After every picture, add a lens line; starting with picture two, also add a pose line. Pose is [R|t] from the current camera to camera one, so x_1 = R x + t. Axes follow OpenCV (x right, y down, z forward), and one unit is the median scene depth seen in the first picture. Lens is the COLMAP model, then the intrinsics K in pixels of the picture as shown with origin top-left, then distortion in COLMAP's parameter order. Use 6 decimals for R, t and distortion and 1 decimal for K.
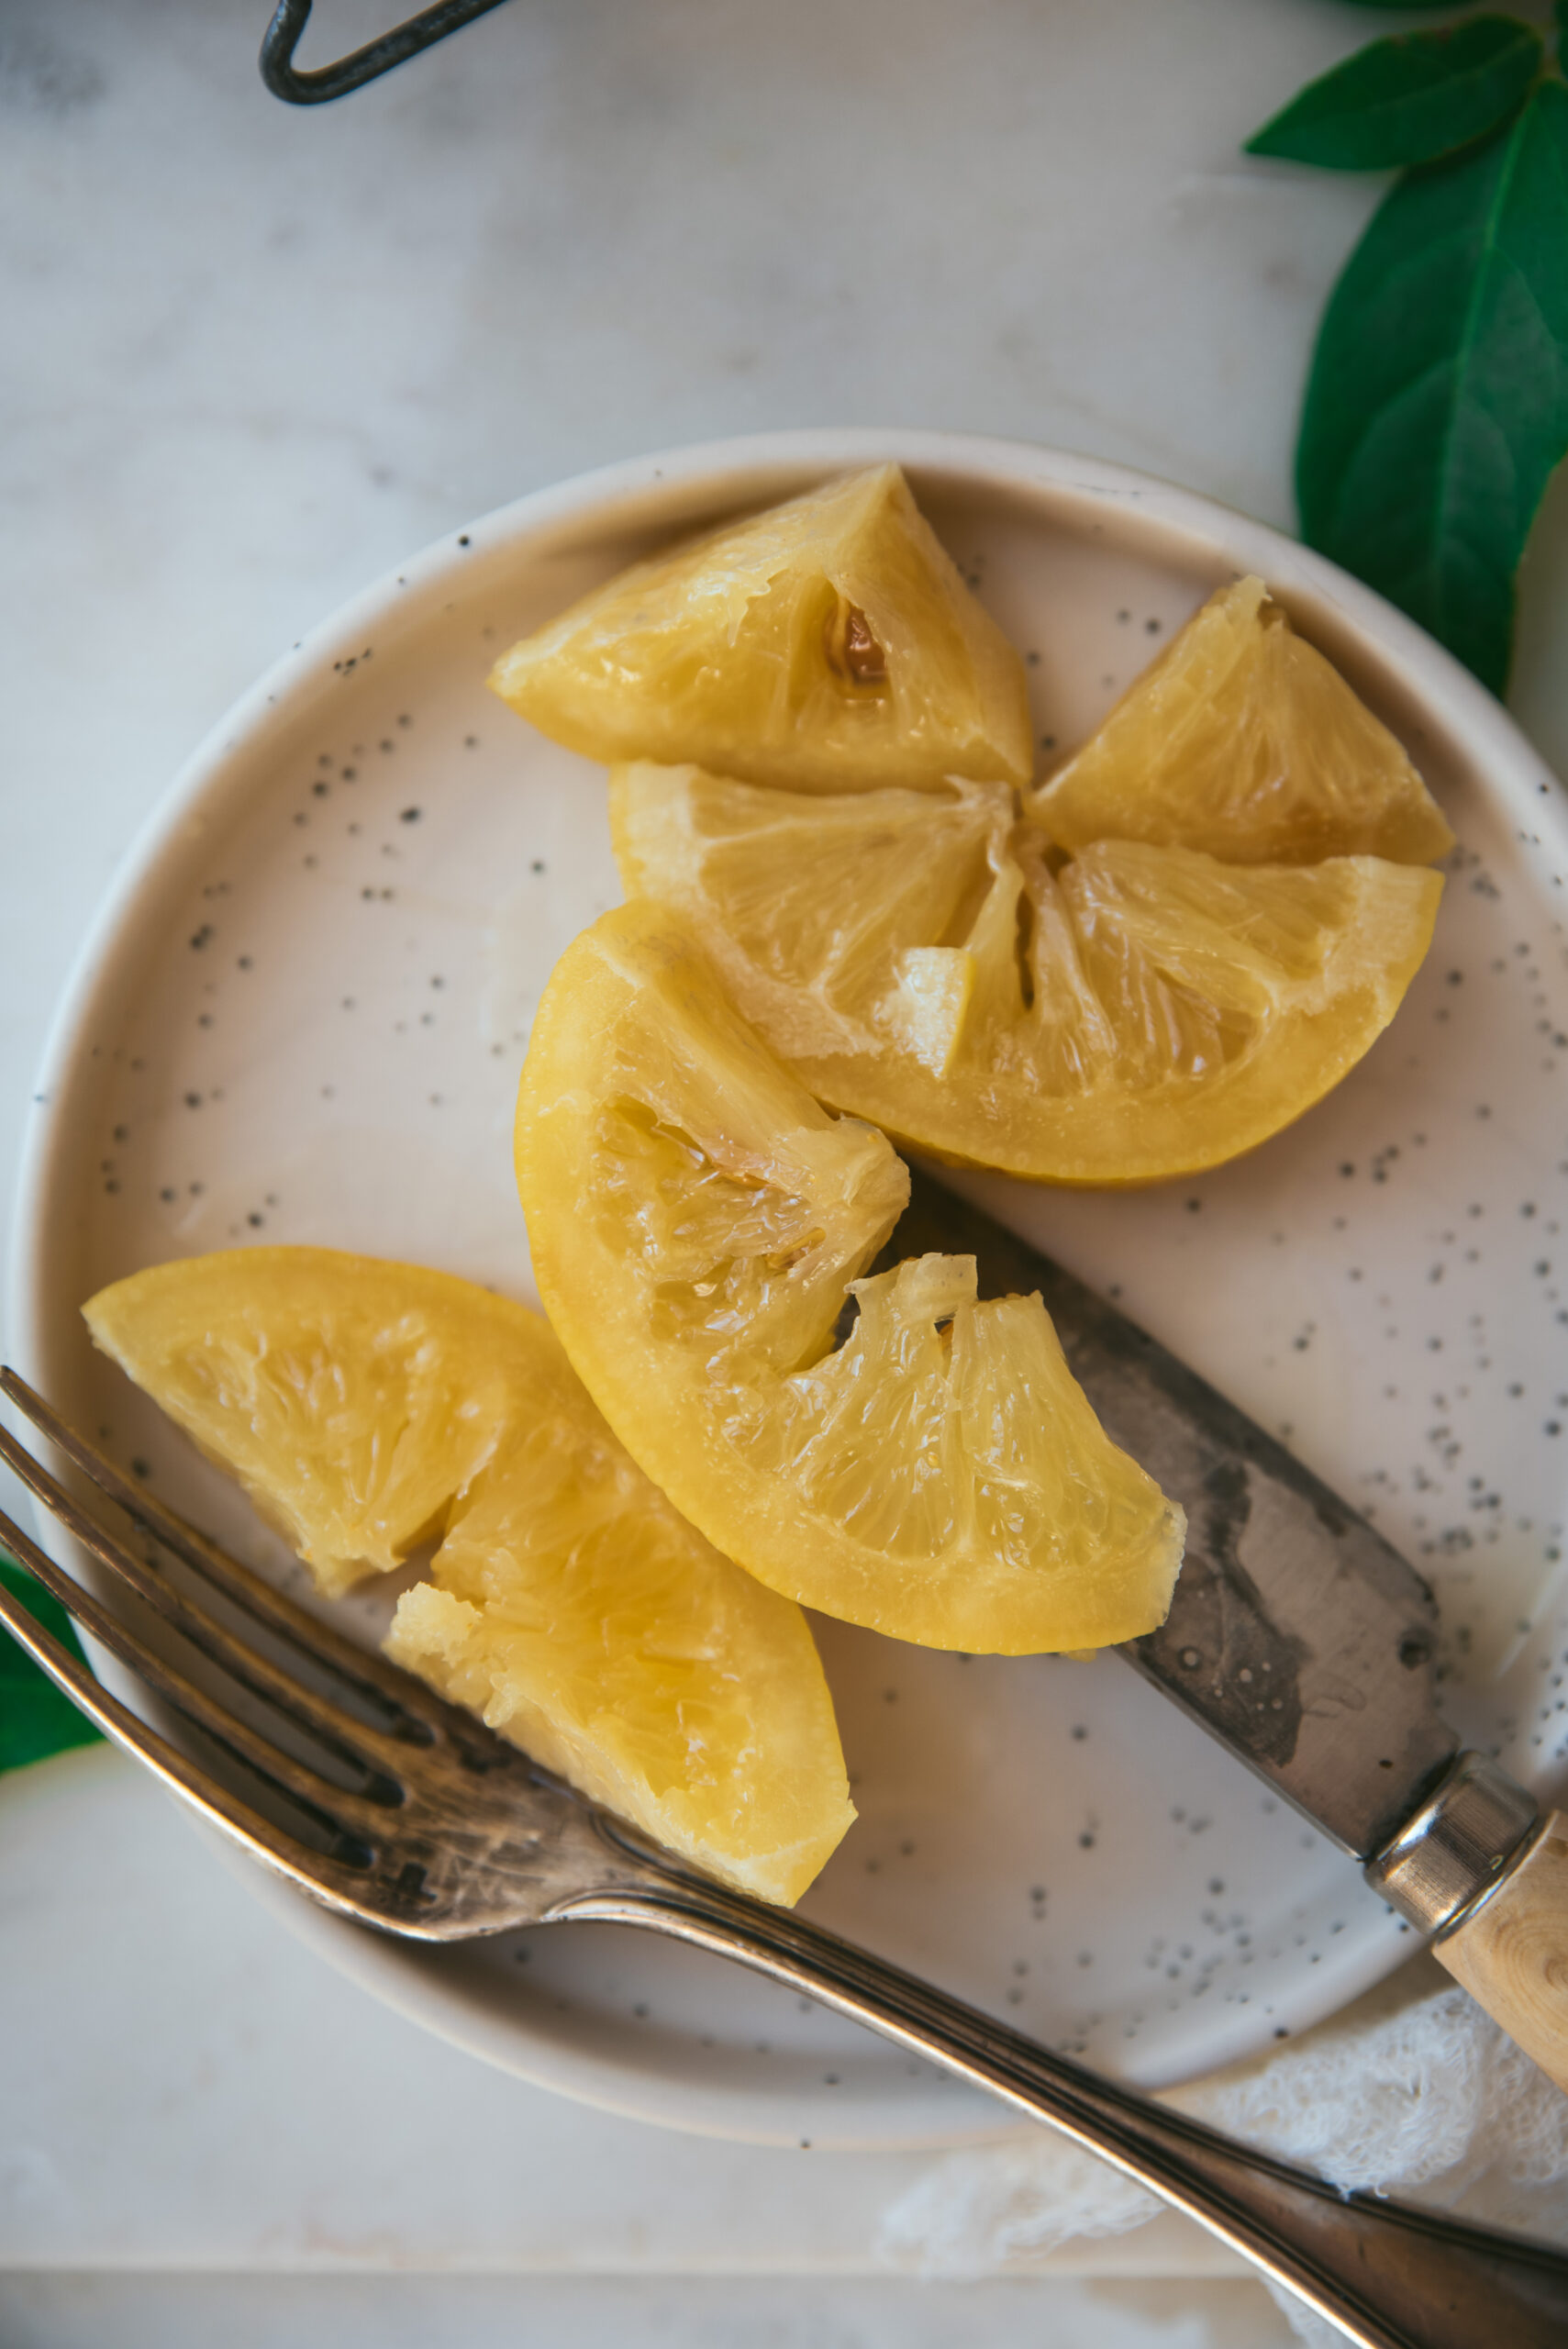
lens RADIAL K [[3969.8, 0, 784.0], [0, 3969.8, 1174.5], [0, 0, 1]] dist [-0.017776, 0.059801]
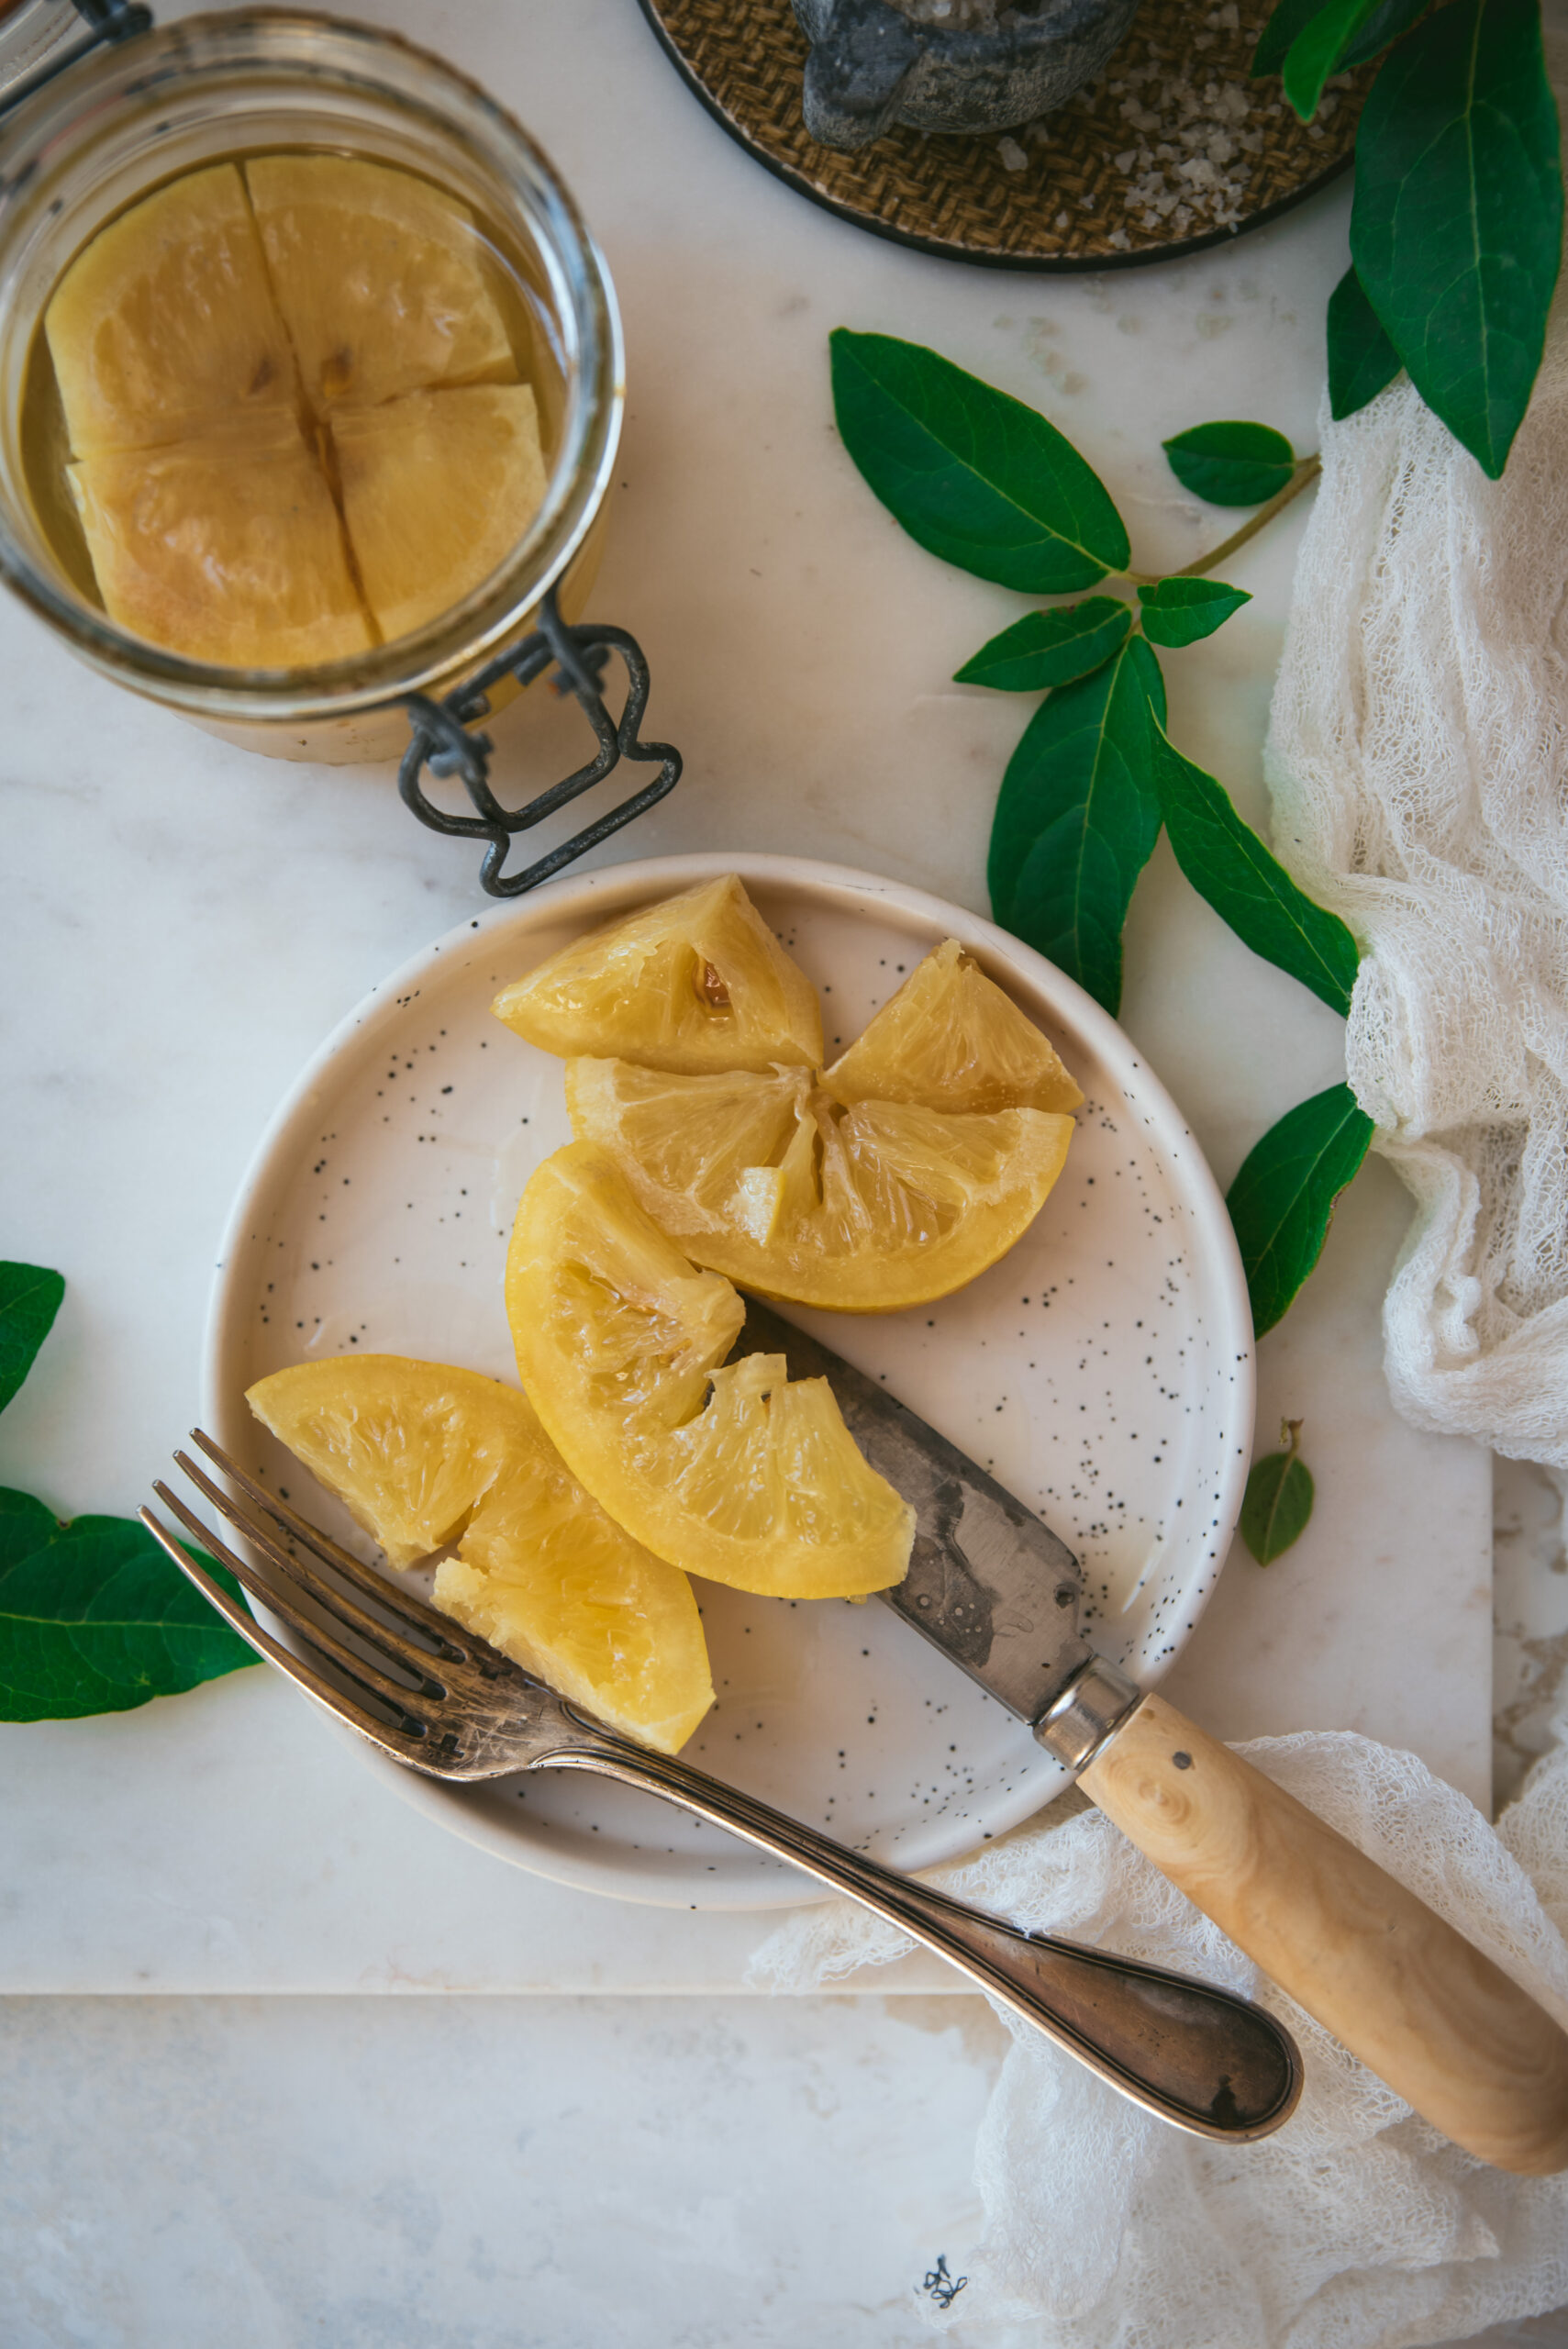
lens RADIAL K [[2904.0, 0, 784.0], [0, 2904.0, 1174.5], [0, 0, 1]] dist [-0.027796, -0.006116]
pose [[0.999749, -0.012953, -0.018281, 0.068641], [0.011959, 0.998497, -0.053477, 0.010149], [0.018946, 0.053244, 0.998402, -0.196535]]
